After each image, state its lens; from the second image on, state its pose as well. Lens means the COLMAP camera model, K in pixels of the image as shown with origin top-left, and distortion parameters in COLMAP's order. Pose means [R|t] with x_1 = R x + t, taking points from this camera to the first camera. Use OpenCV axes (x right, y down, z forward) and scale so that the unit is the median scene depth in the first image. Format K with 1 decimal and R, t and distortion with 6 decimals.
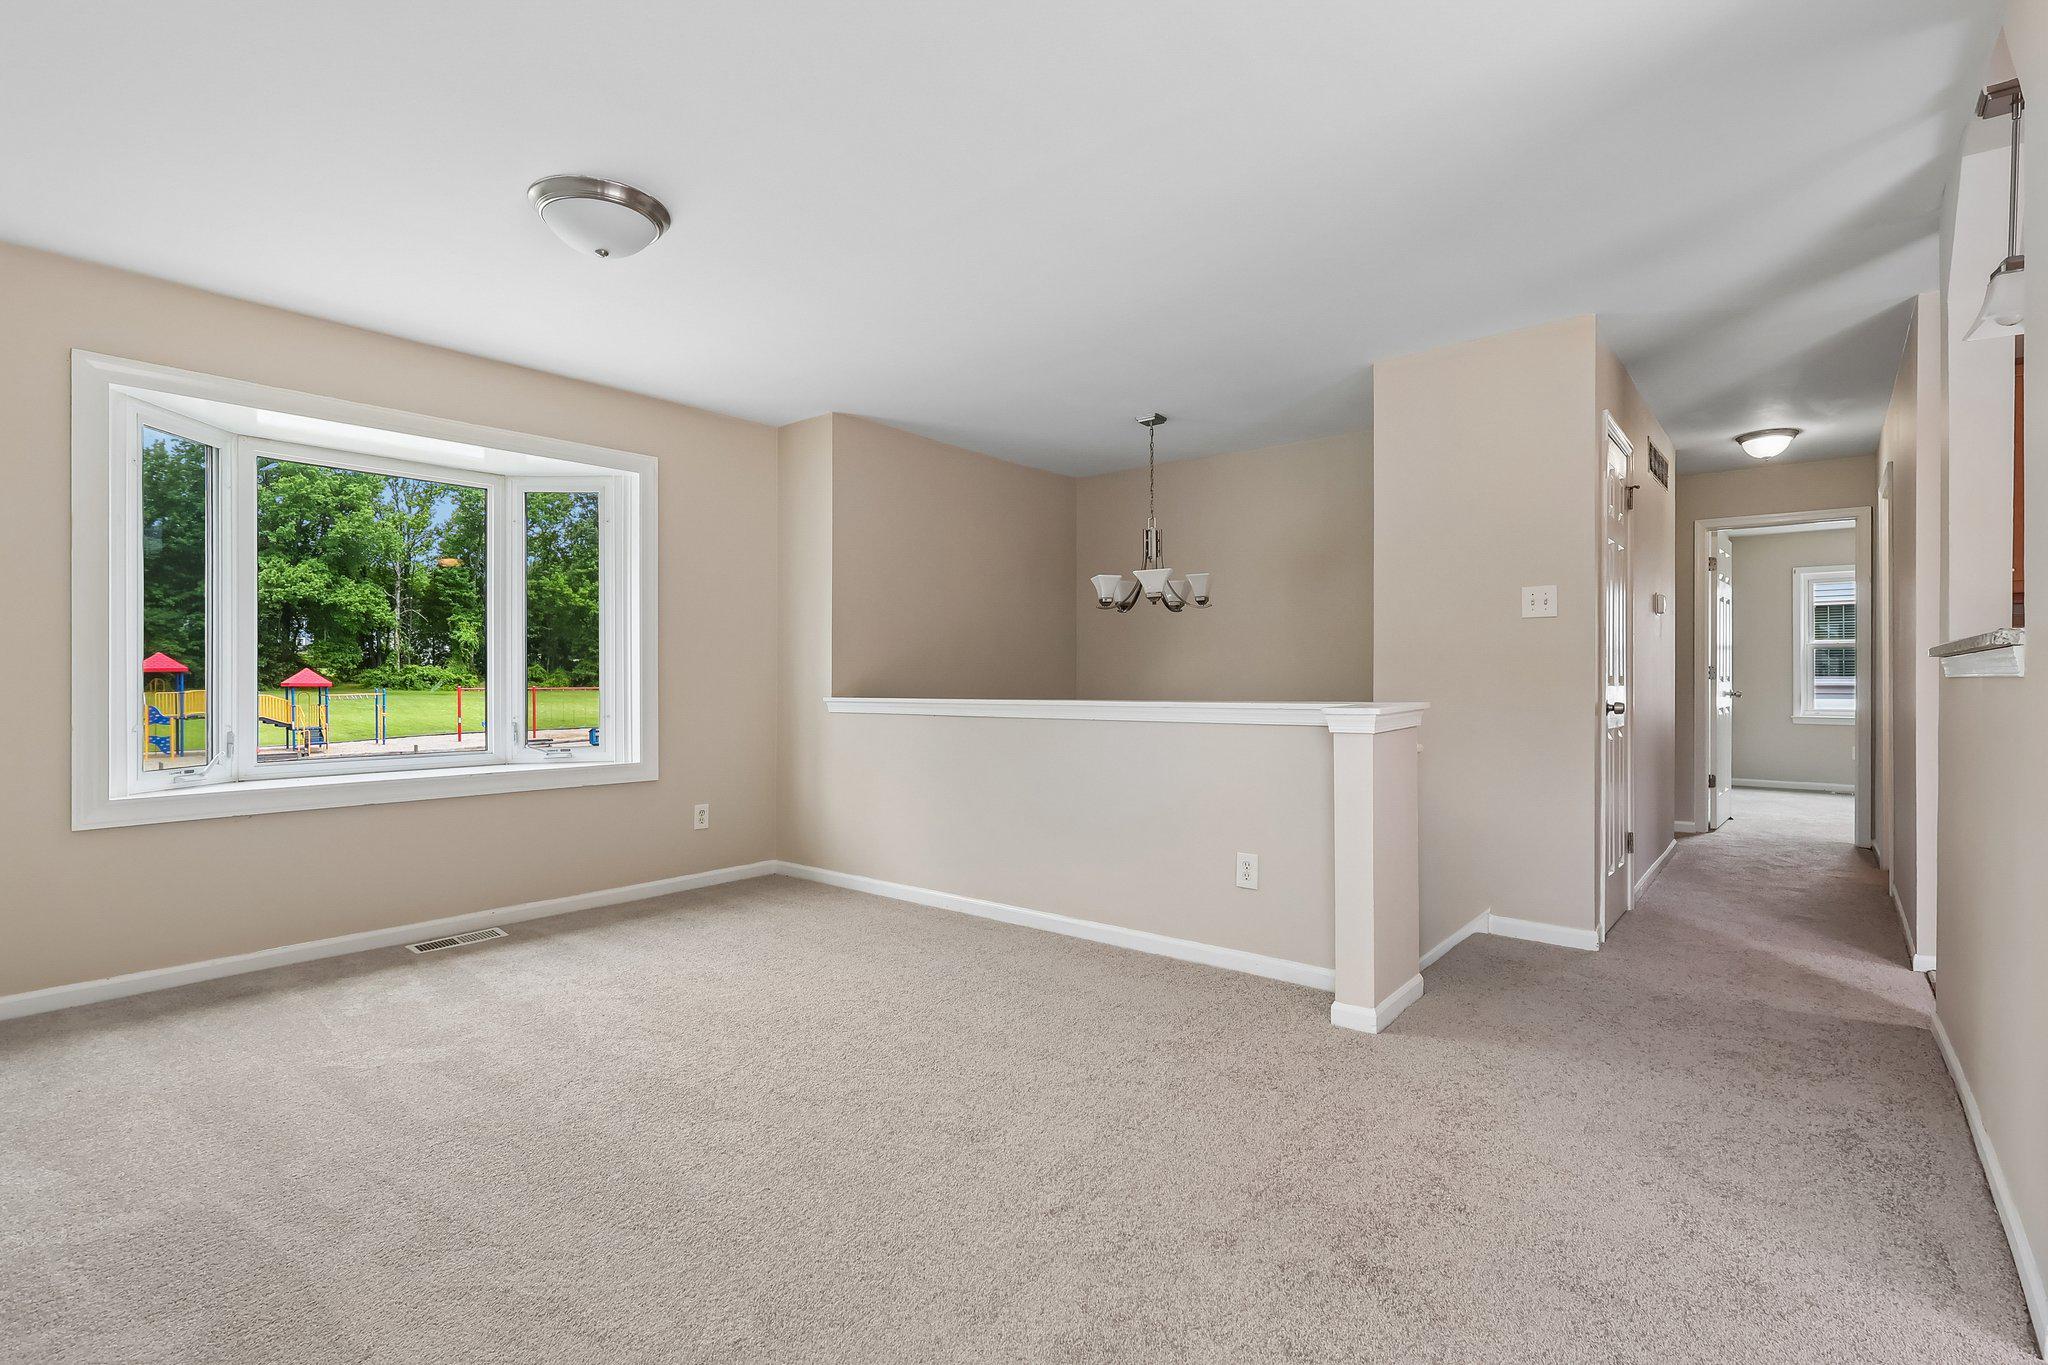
lens RADIAL K [[948.5, 0, 1022.7], [0, 948.5, 687.4], [0, 0, 1]] dist [0.000046, 0.000444]
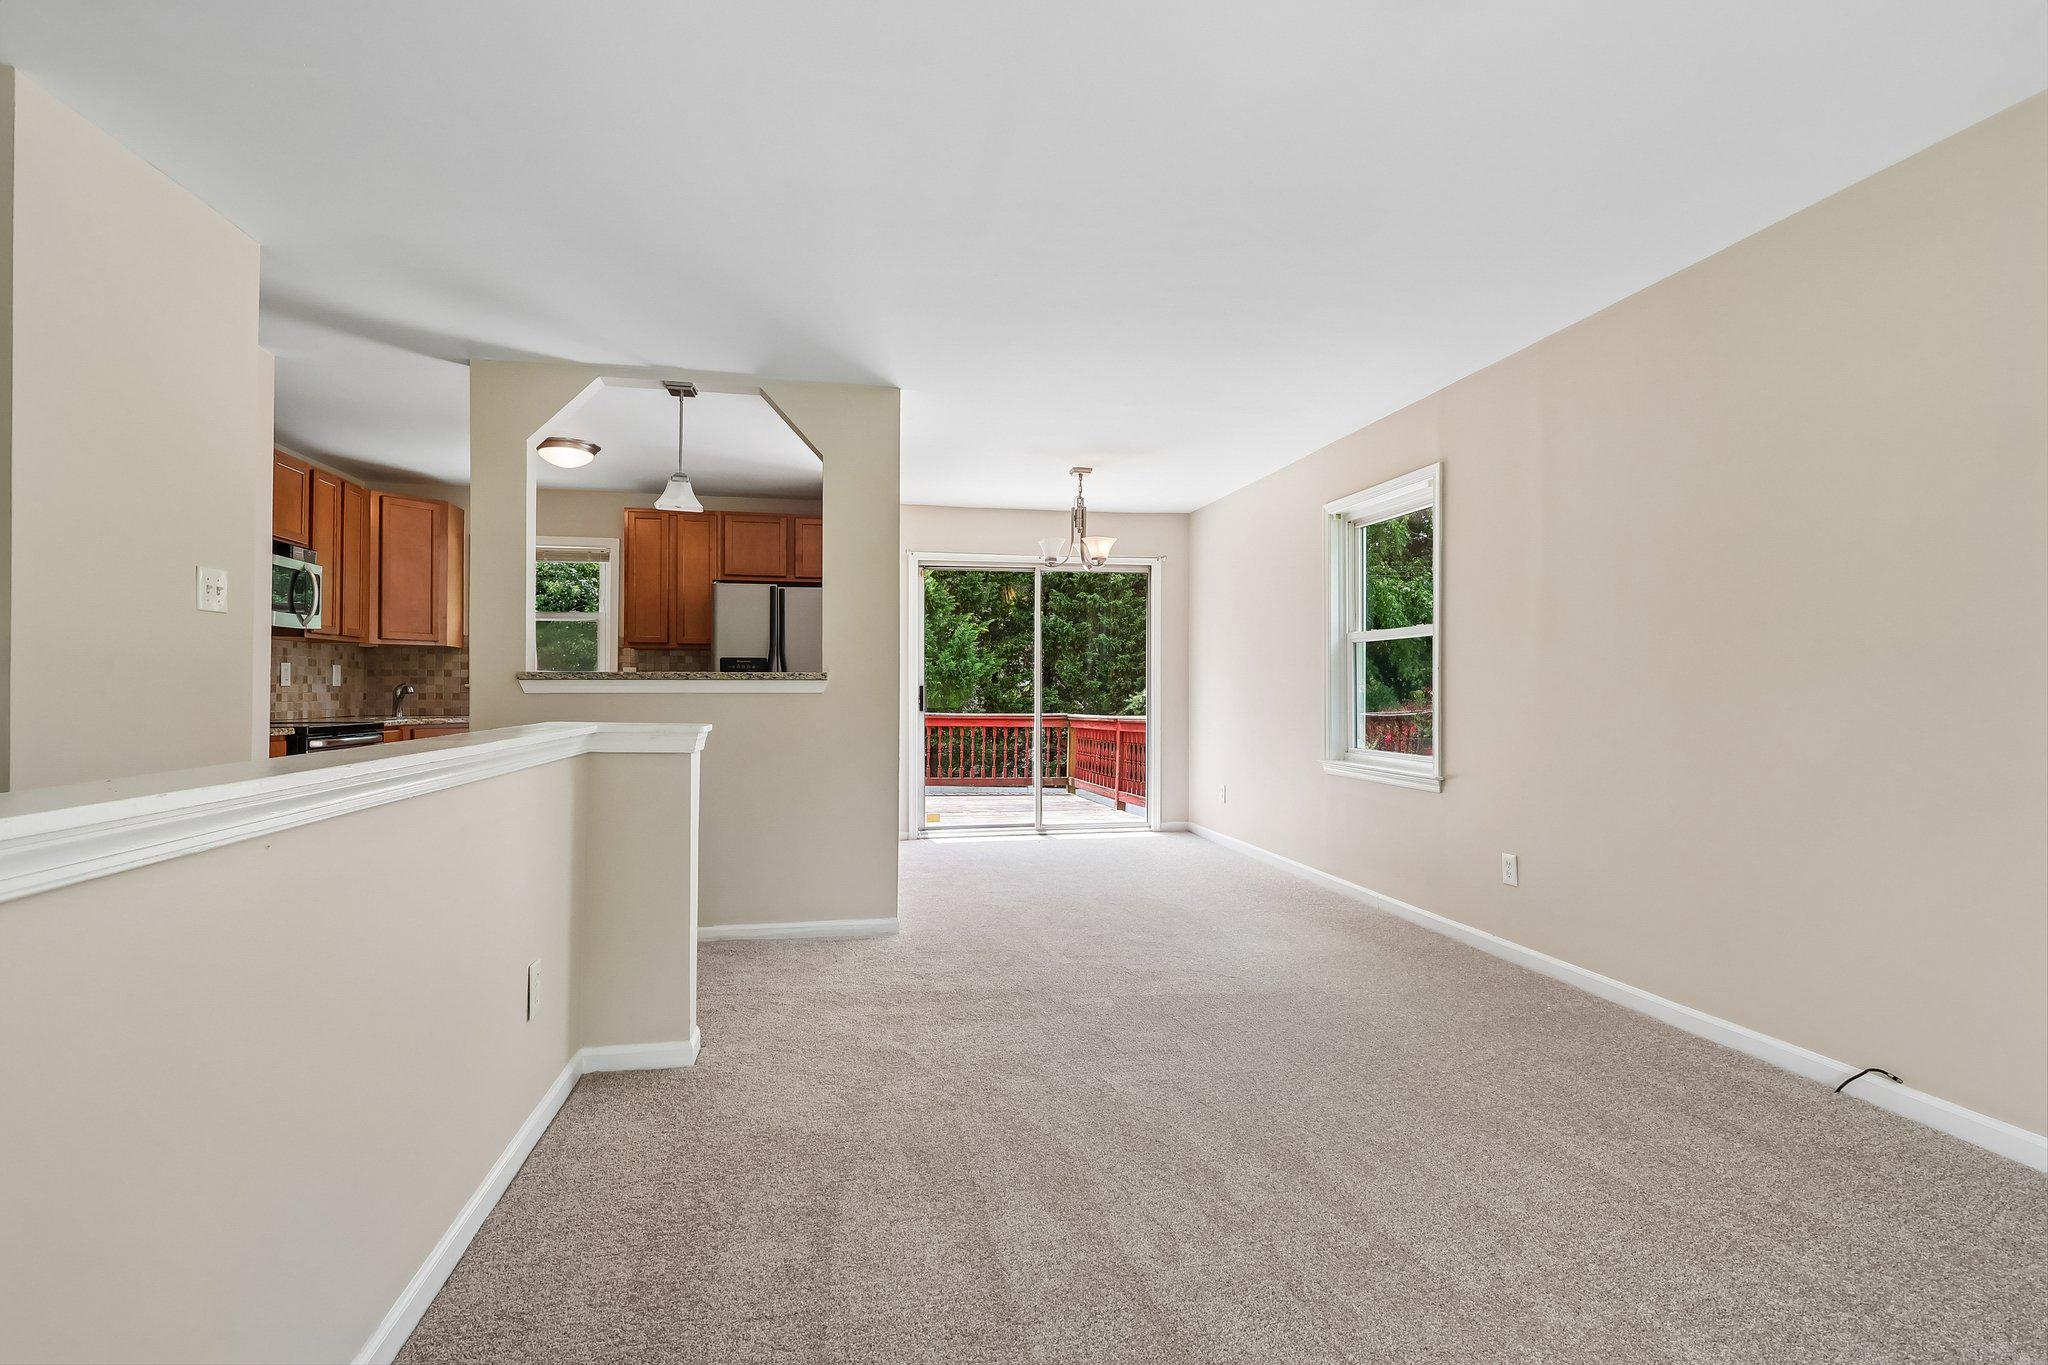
lens RADIAL K [[948.5, 0, 1022.7], [0, 948.5, 687.4], [0, 0, 1]] dist [0.000046, 0.000444]
pose [[-0.776675, 0.002328, 0.629897, -0.324939], [0.006412, 0.999971, 0.004211, -0.012993], [-0.629869, 0.007309, -0.776667, 0.977504]]
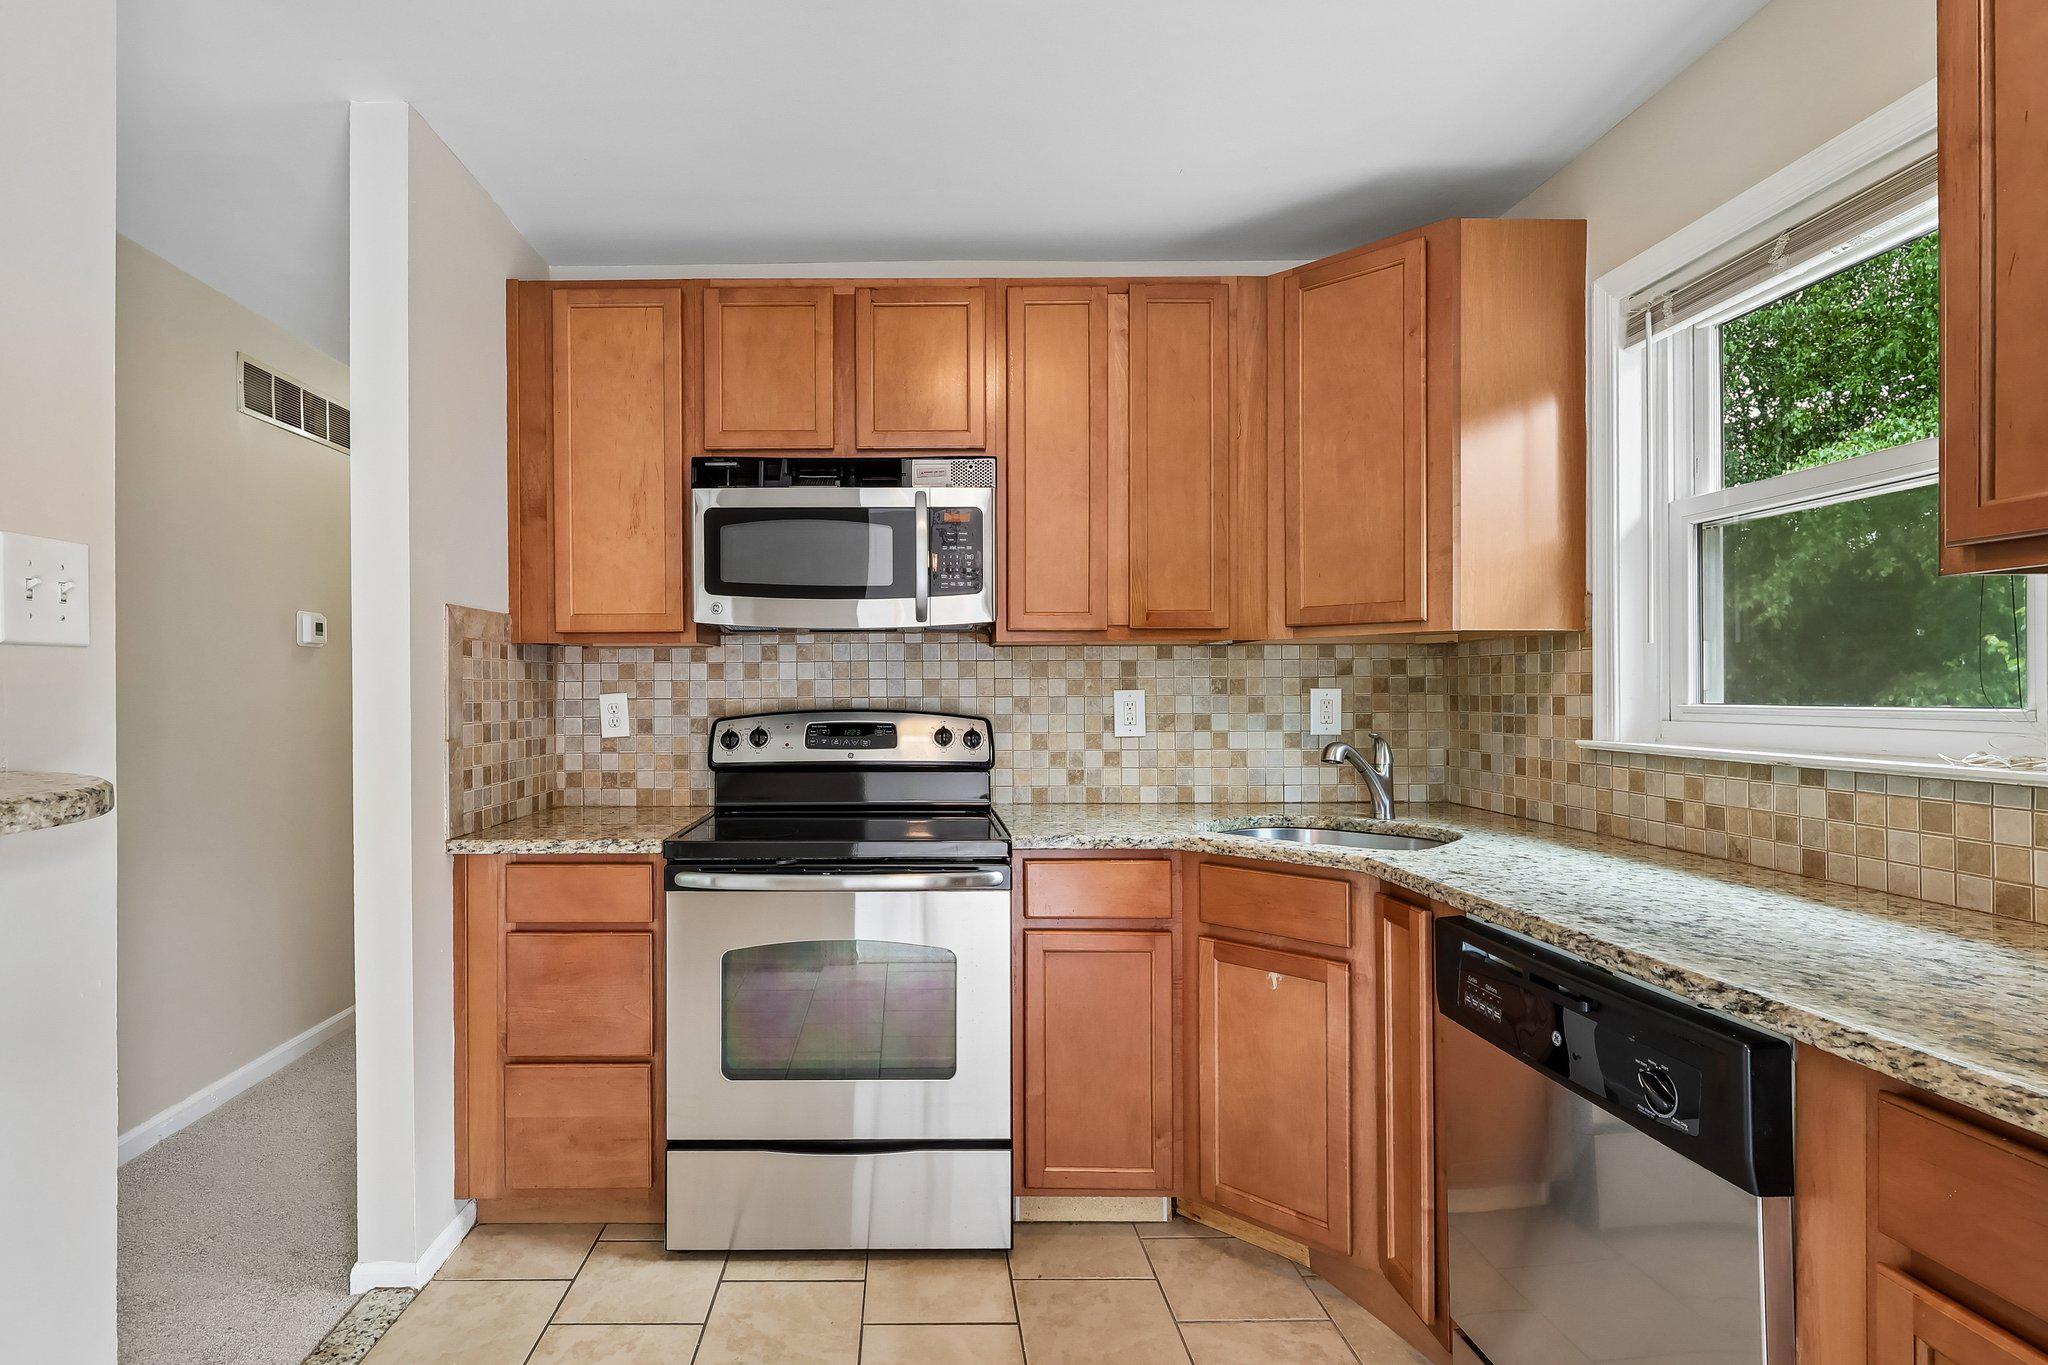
lens RADIAL K [[1015.6, 0, 904.8], [0, 1015.6, 687.8], [0, 0, 1]] dist [0.003981, -0.000265]
pose [[0.770934, -0.001142, 0.636914, 0.614268], [0.011636, 0.999857, -0.012292, -0.039857], [-0.636808, 0.016888, 0.770837, 0.237727]]
